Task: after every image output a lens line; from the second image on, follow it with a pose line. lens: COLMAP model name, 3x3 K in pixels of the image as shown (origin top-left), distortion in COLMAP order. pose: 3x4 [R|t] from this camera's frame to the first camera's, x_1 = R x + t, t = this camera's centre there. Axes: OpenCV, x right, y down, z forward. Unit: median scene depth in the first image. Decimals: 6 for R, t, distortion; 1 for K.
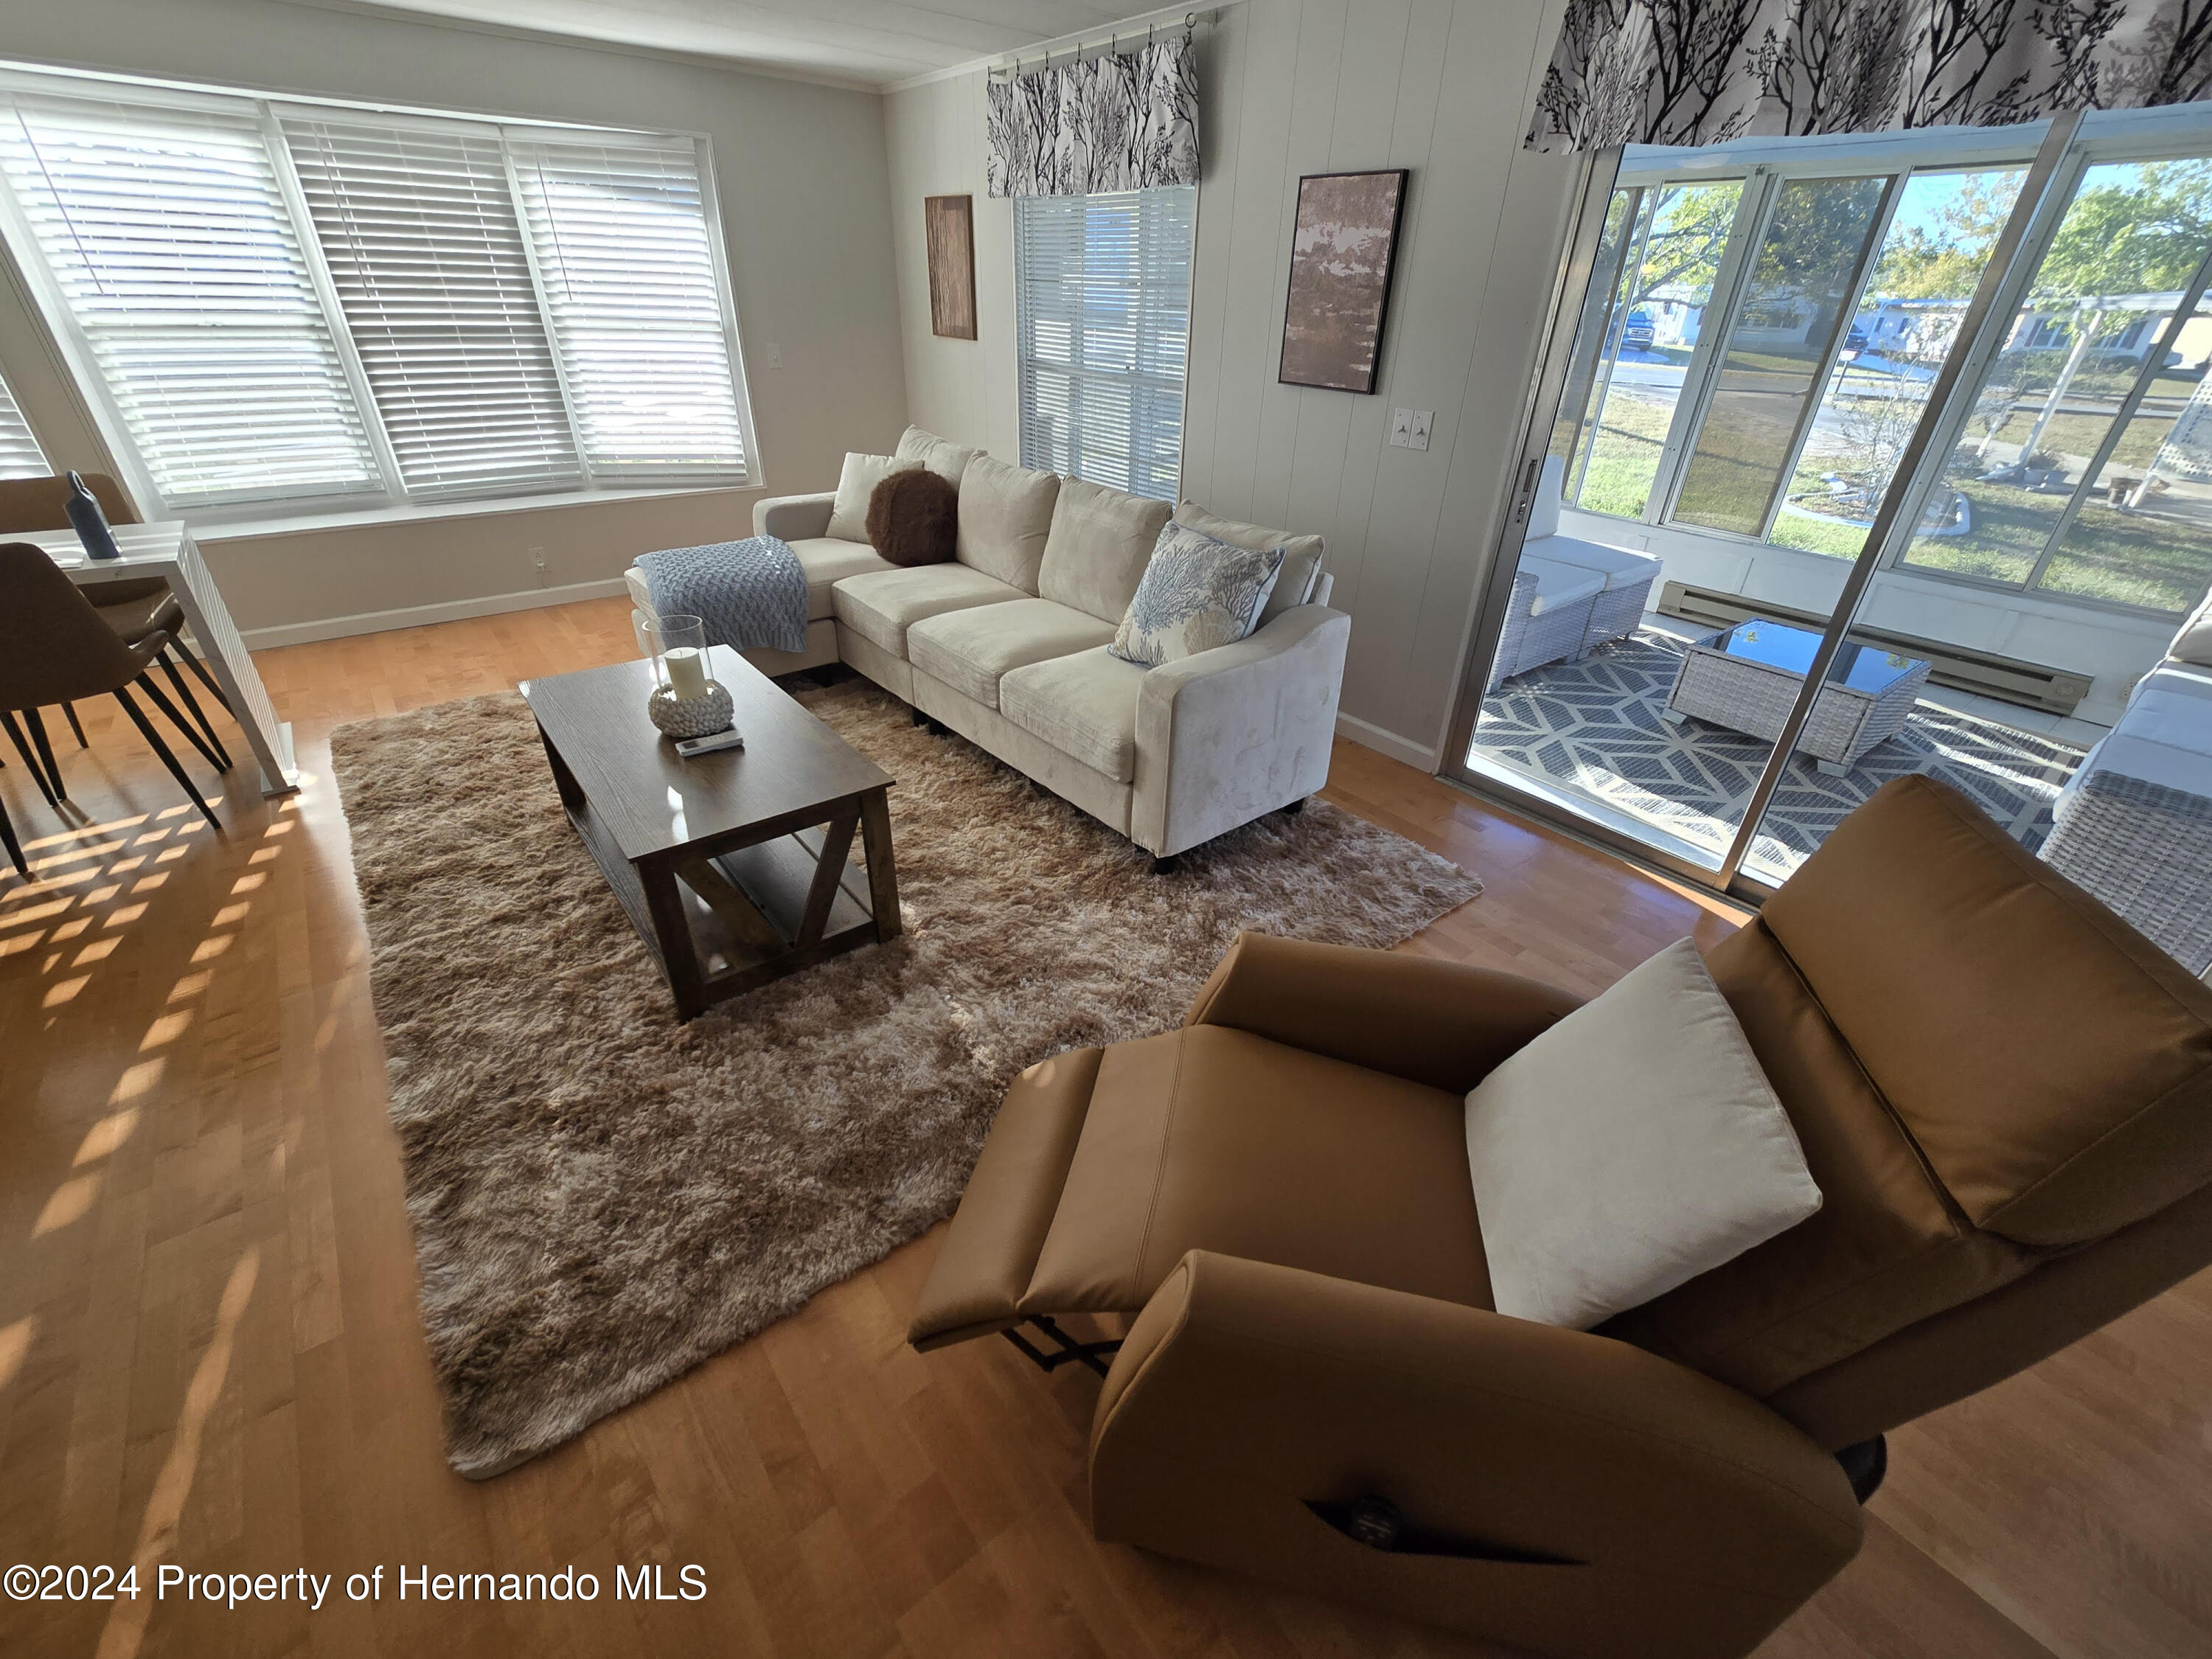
lens RADIAL K [[895.4, 0, 1103.0], [0, 895.4, 834.6], [0, 0, 1]] dist [-0.000083, -0.000145]
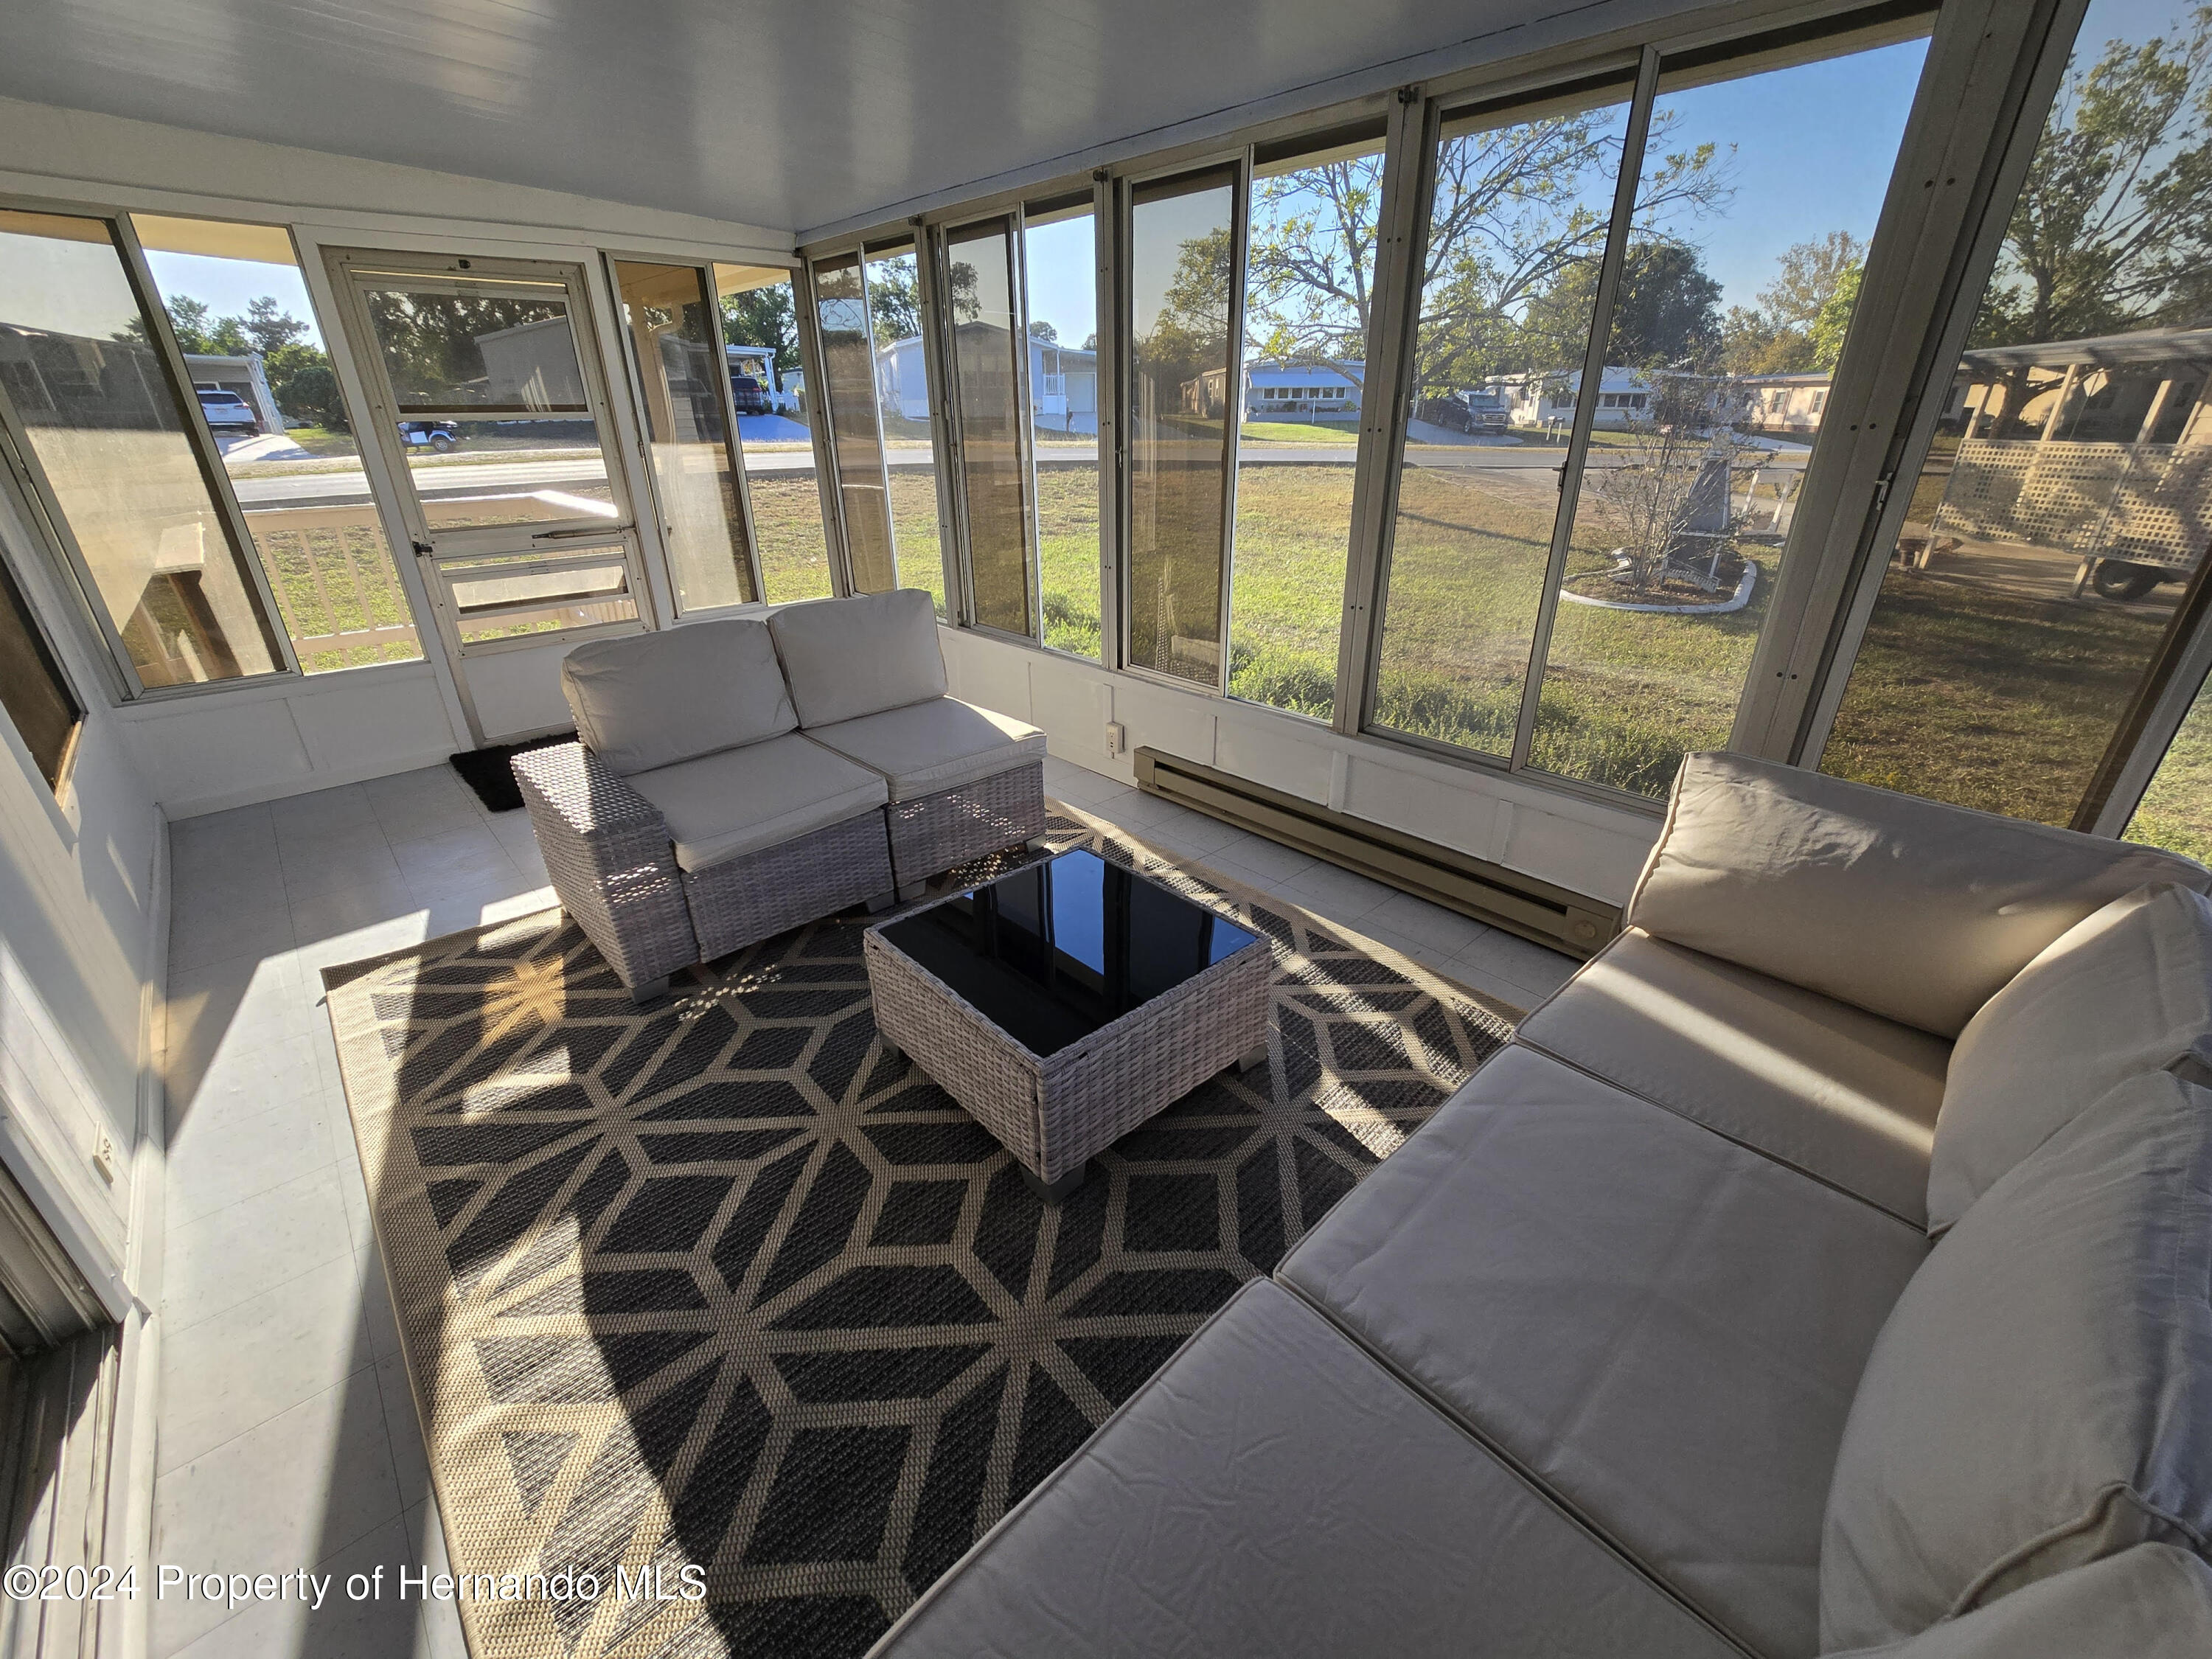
lens RADIAL K [[895.4, 0, 1097.6], [0, 895.4, 831.9], [0, 0, 1]] dist [-0.000083, -0.000145]
pose [[0.996895, -0.064747, 0.044812, 0.279330], [0.068787, 0.993056, -0.095433, -0.075351], [-0.038322, 0.098219, 0.994427, 0.152274]]
